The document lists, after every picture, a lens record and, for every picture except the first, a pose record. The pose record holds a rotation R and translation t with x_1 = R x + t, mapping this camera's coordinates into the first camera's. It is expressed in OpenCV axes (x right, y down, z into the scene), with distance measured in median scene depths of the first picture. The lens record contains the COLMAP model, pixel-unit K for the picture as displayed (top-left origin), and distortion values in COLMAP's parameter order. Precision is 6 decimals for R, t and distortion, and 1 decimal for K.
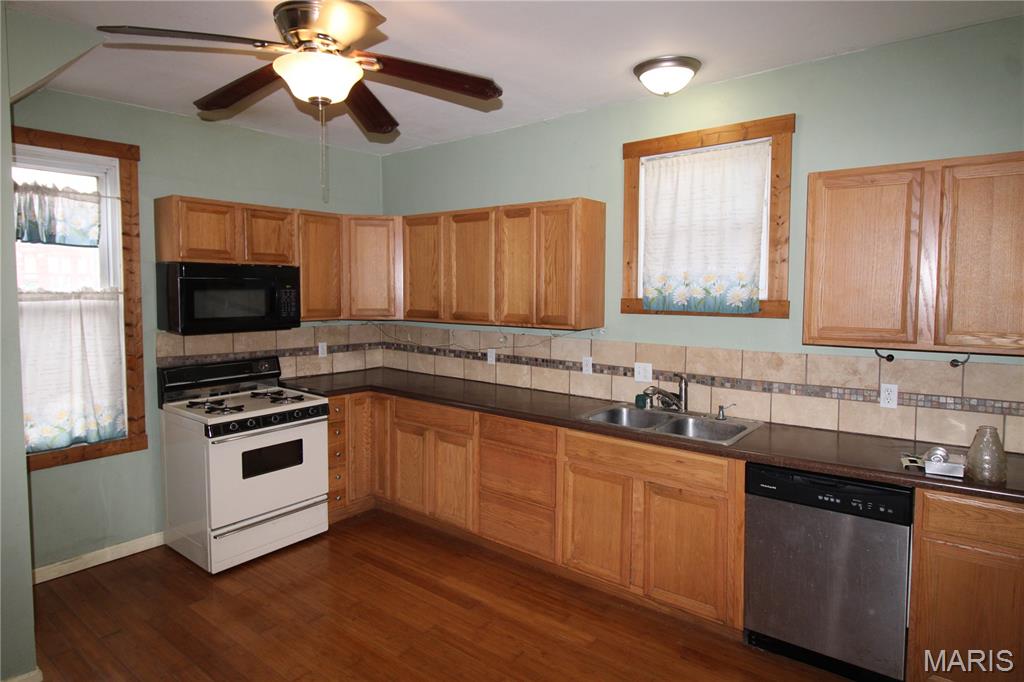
lens RADIAL K [[597.5, 0, 511.6], [0, 597.5, 336.3], [0, 0, 1]] dist [0.000876, -0.004771]
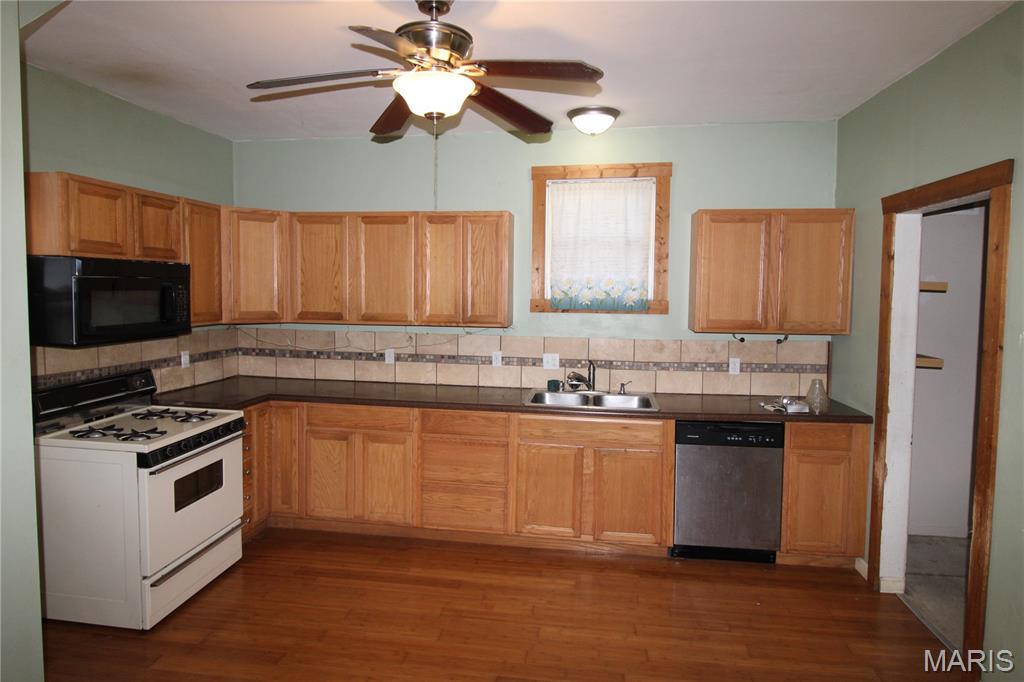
lens RADIAL K [[597.5, 0, 519.5], [0, 597.5, 336.9], [0, 0, 1]] dist [0.000876, -0.004771]
pose [[0.862264, -0.036190, 0.505165, -0.435137], [0.033856, 0.999331, 0.013803, -0.007303], [-0.505326, 0.005201, 0.862913, 0.009045]]
